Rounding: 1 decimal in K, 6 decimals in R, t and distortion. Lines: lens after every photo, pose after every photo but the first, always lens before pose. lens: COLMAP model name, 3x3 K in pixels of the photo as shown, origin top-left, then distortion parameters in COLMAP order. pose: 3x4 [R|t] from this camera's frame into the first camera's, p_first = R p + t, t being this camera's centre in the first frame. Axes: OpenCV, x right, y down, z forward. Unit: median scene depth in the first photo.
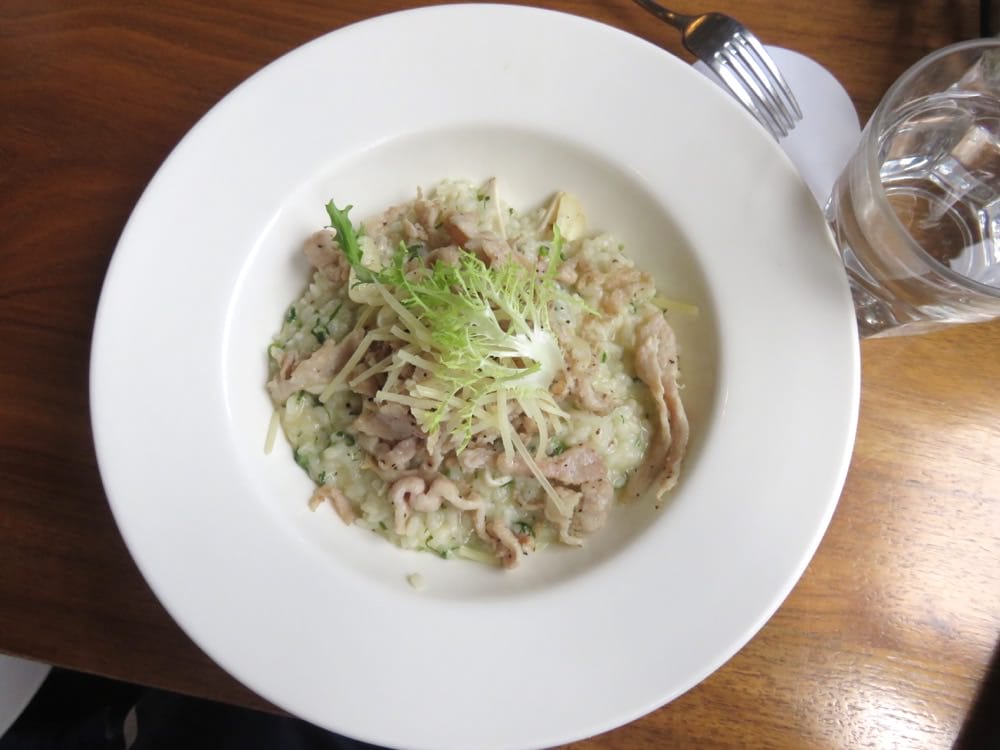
lens RADIAL K [[737.5, 0, 500.0], [0, 737.5, 375.0], [0, 0, 1]] dist [-0.048218, 0.086463]
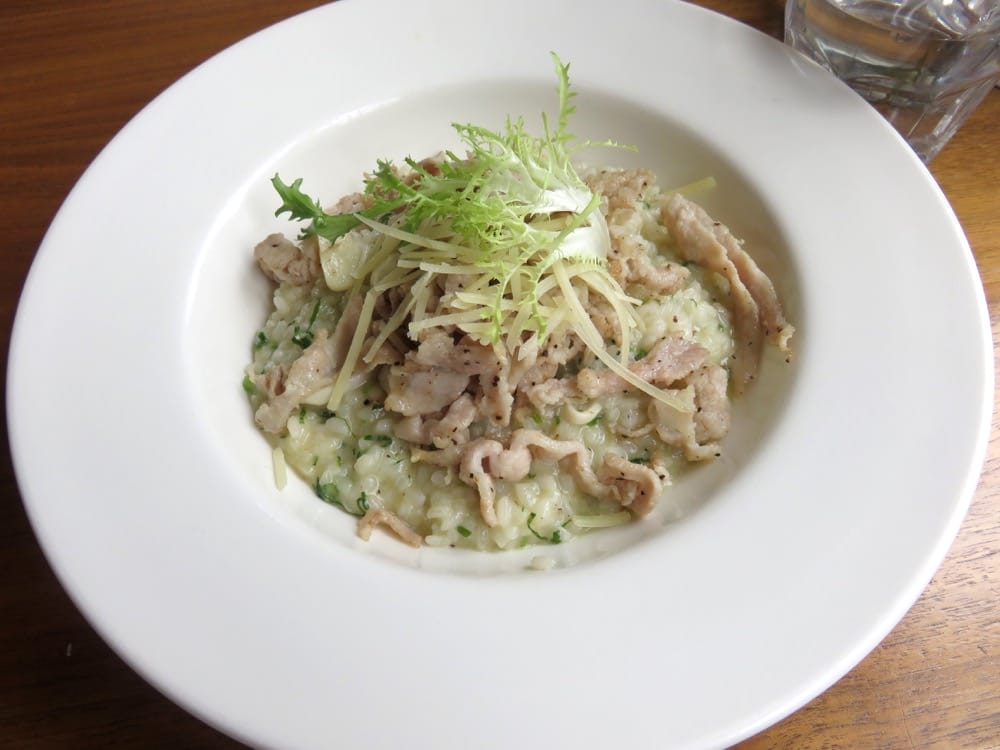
lens RADIAL K [[737.5, 0, 500.0], [0, 737.5, 375.0], [0, 0, 1]] dist [-0.048218, 0.086463]
pose [[0.933213, -0.317393, 0.168447, -0.200281], [0.353647, 0.894286, -0.274201, 0.280801], [-0.063611, 0.315459, 0.946805, 0.256424]]
